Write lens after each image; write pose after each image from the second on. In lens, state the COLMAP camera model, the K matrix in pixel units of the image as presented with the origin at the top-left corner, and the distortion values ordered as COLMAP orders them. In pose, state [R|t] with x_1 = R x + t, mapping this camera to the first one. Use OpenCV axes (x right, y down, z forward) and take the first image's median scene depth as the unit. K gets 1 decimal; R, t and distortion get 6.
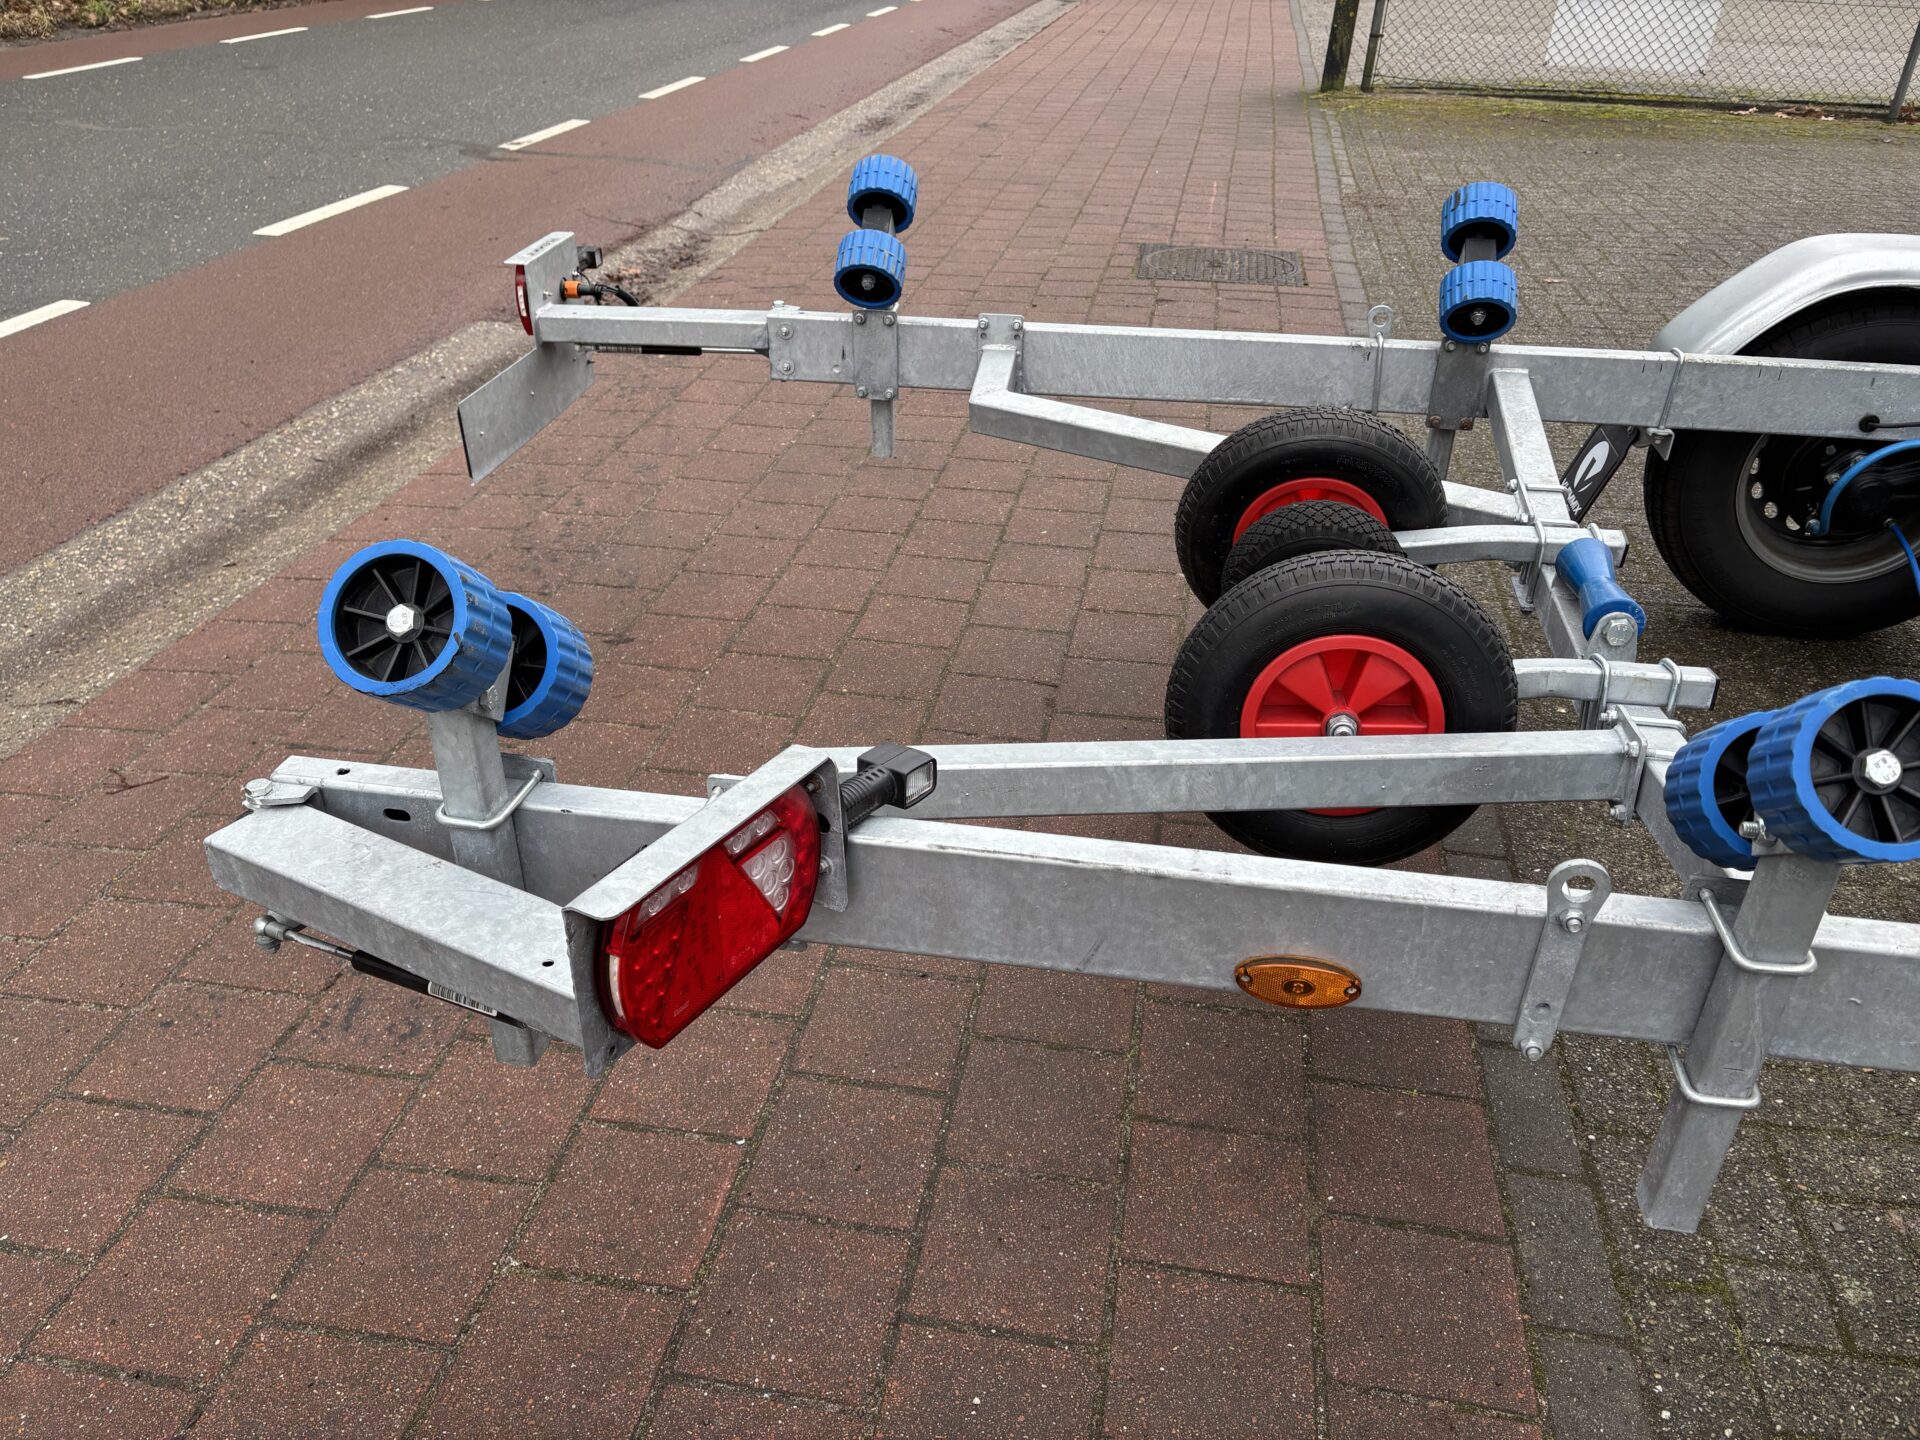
lens RADIAL K [[1447.0, 0, 970.4], [0, 1447.0, 730.8], [0, 0, 1]] dist [0.045346, -0.051880]
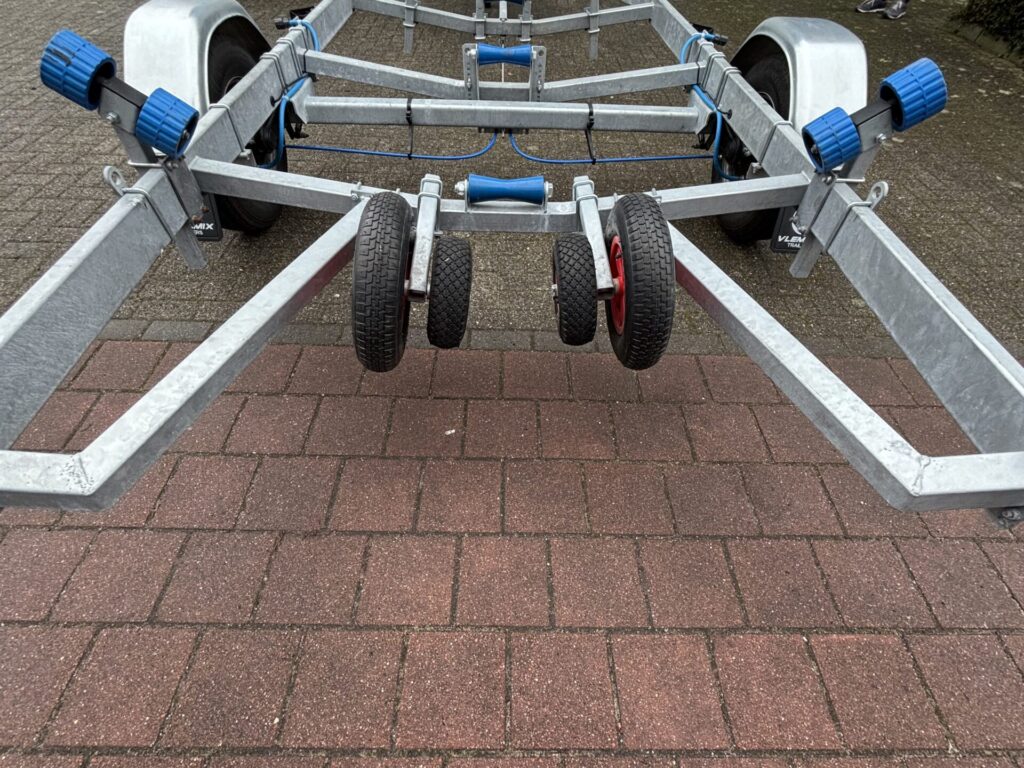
lens RADIAL K [[493.0, 0, 511.8], [0, 493.0, 387.0], [0, 0, 1]] dist [-0.008670, 0.003446]
pose [[-0.174392, -0.753624, 0.633749, -0.170104], [0.473851, 0.499958, 0.724919, -0.348933], [-0.863164, 0.426723, 0.269917, 0.701829]]
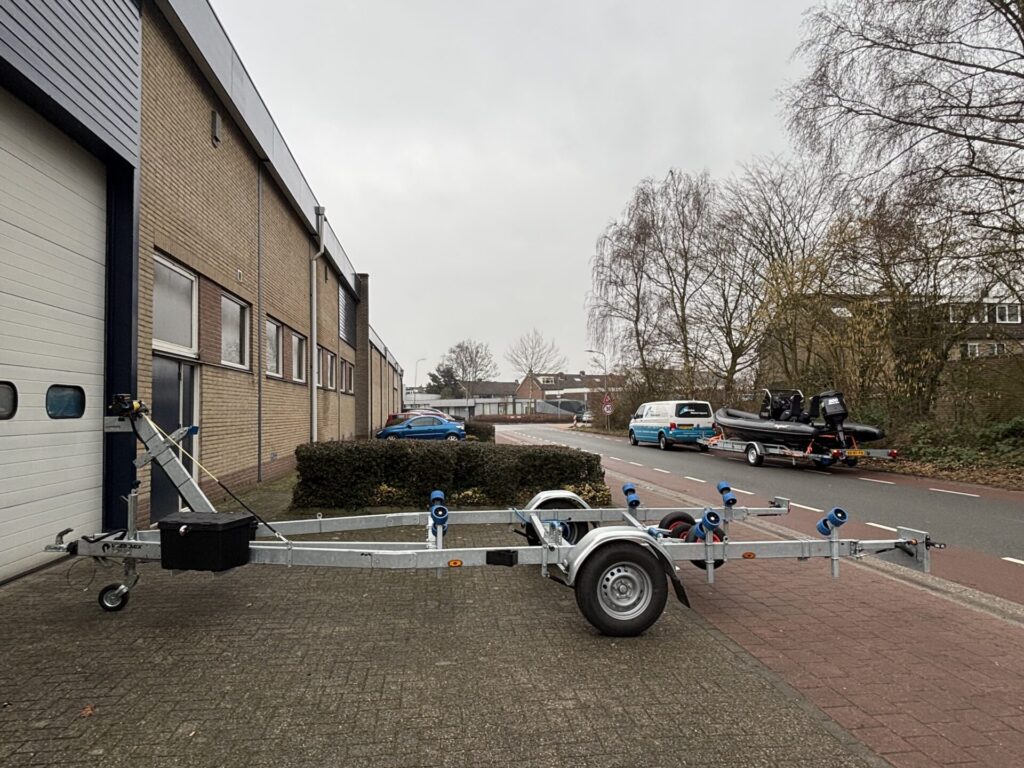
lens RADIAL K [[597.7, 0, 512.0], [0, 597.7, 384.0], [0, 0, 1]] dist [-0.004160, -0.002570]
pose [[-0.953504, -0.033271, -0.299538, 1.517620], [-0.169186, 0.881596, 0.440640, -1.428659], [0.249411, 0.470830, -0.846235, 2.230251]]
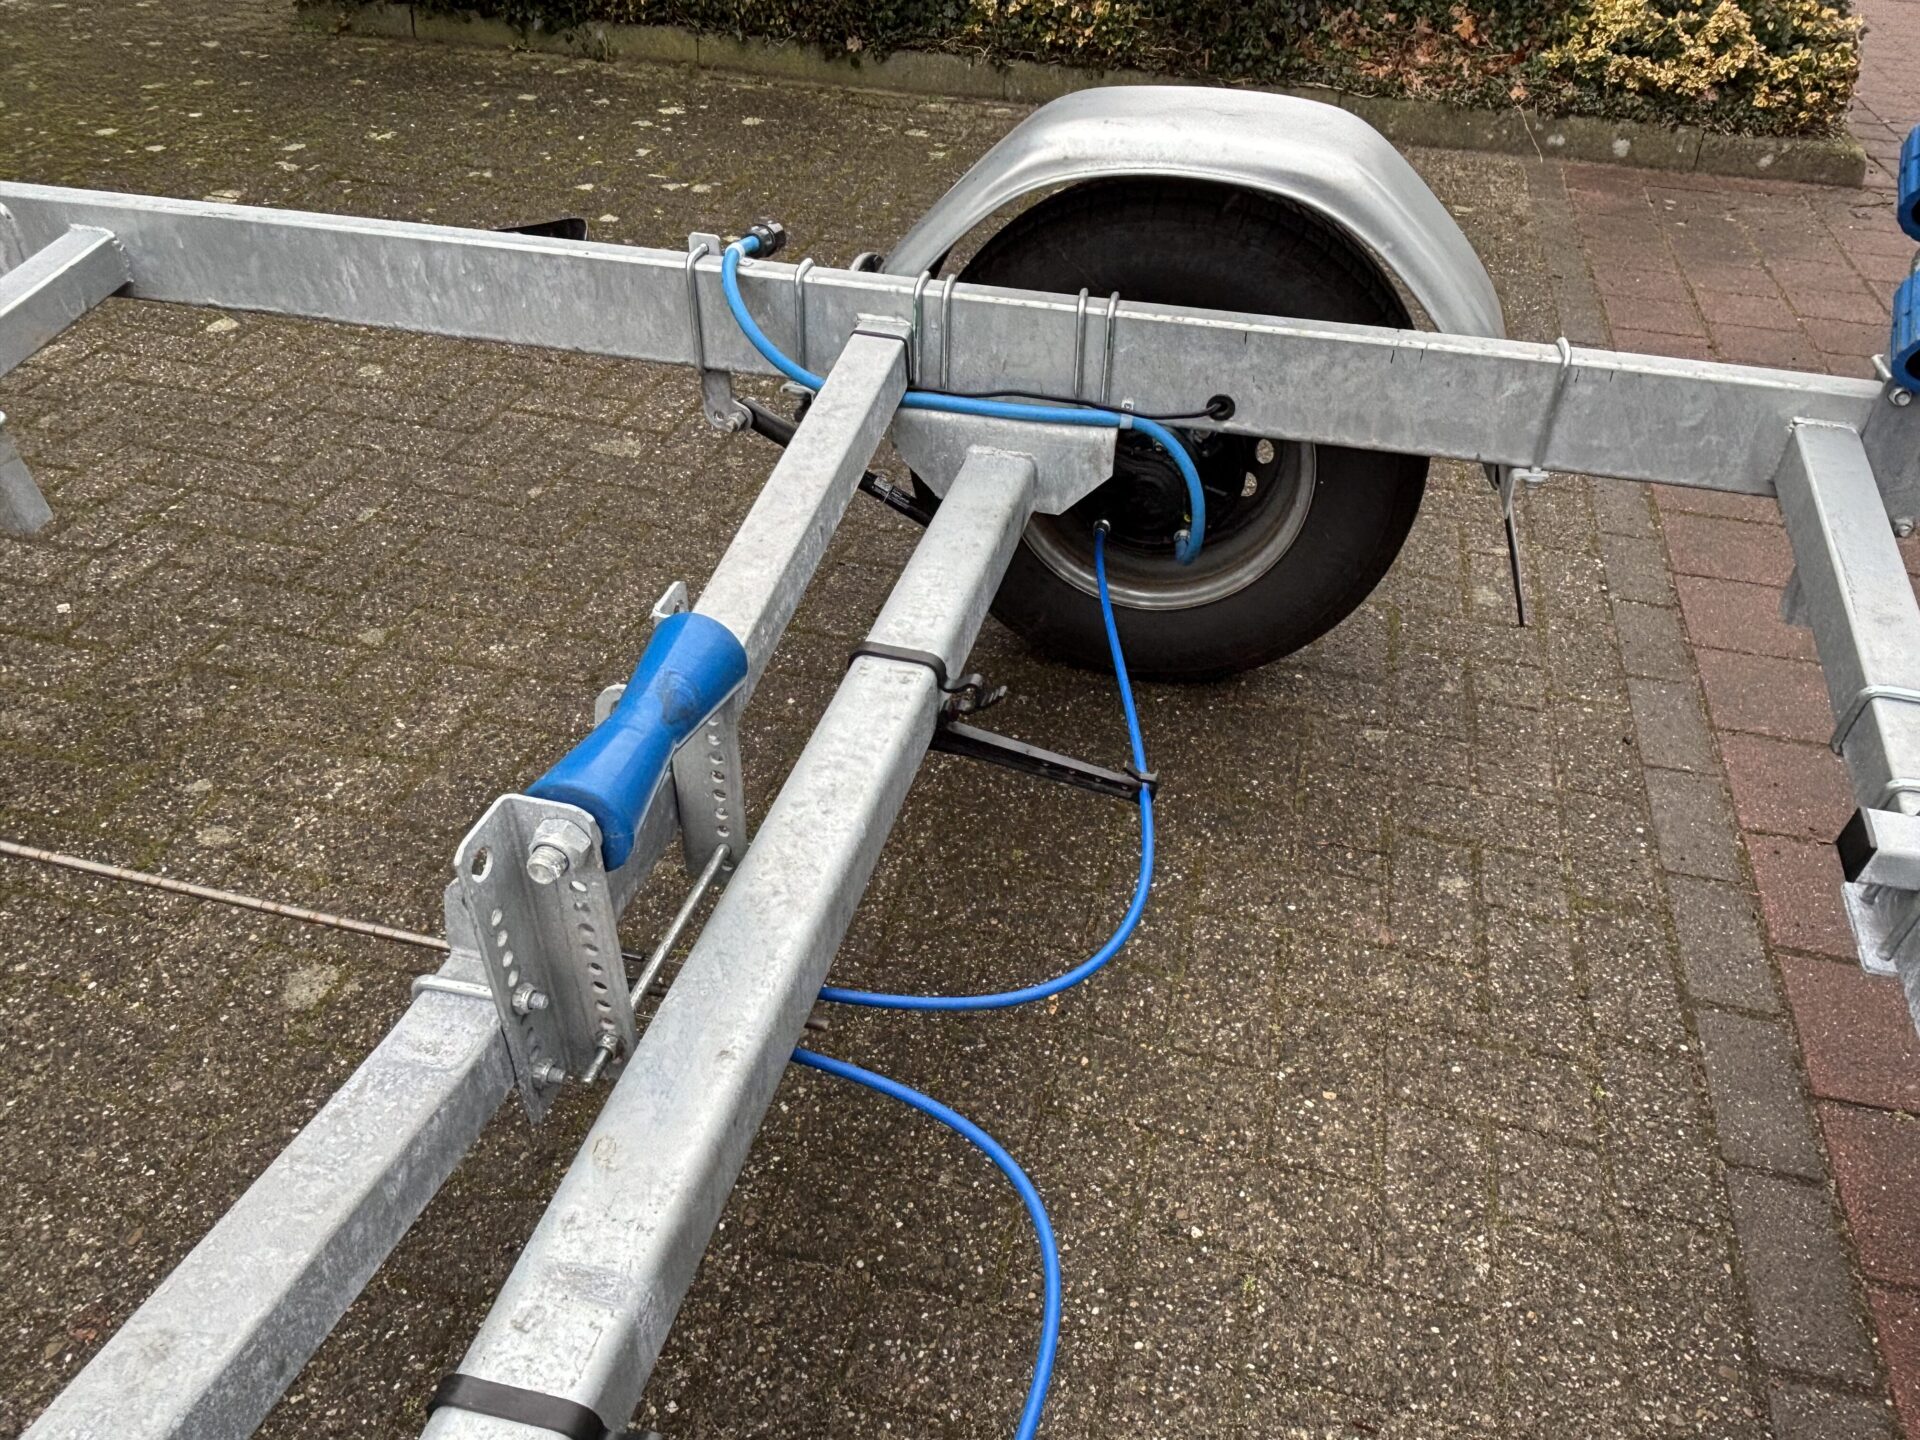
lens RADIAL K [[1414.3, 0, 957.4], [0, 1414.3, 729.4], [0, 0, 1]] dist [0.000308, -0.011649]
pose [[-0.995683, -0.081718, 0.044029, 0.604436], [0.009848, 0.378646, 0.925489, -0.405386], [-0.092300, 0.921927, -0.376206, 0.829111]]
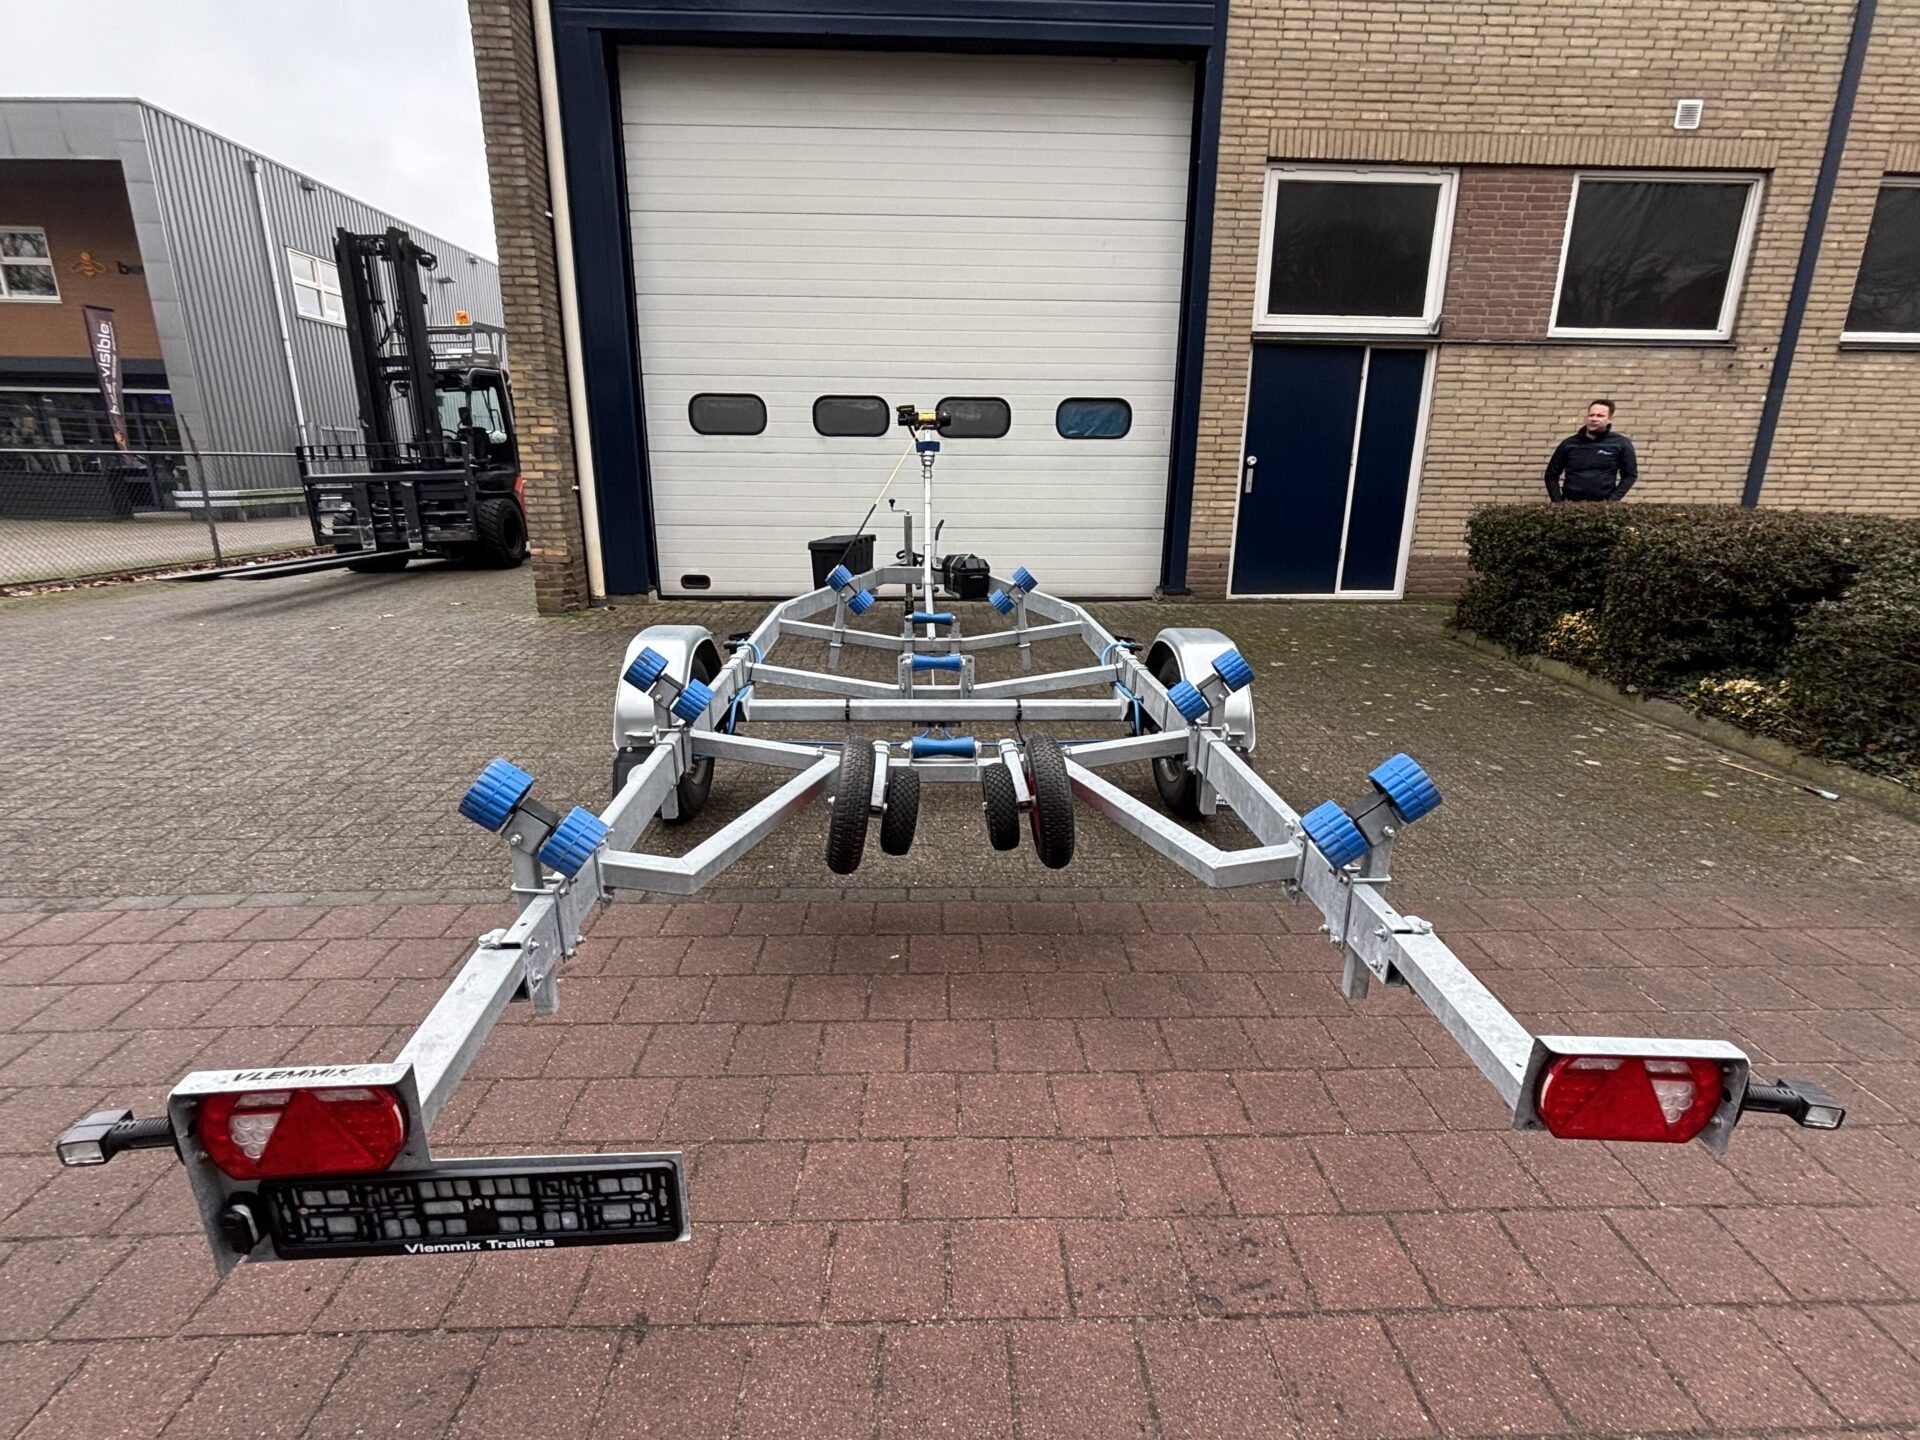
lens RADIAL K [[924.3, 0, 959.7], [0, 924.3, 725.6], [0, 0, 1]] dist [-0.008670, 0.003446]
pose [[-0.206348, -0.302214, 0.930638, -0.781280], [0.486854, 0.793306, 0.365566, -0.523565], [-0.848760, 0.528519, -0.016563, 0.745593]]
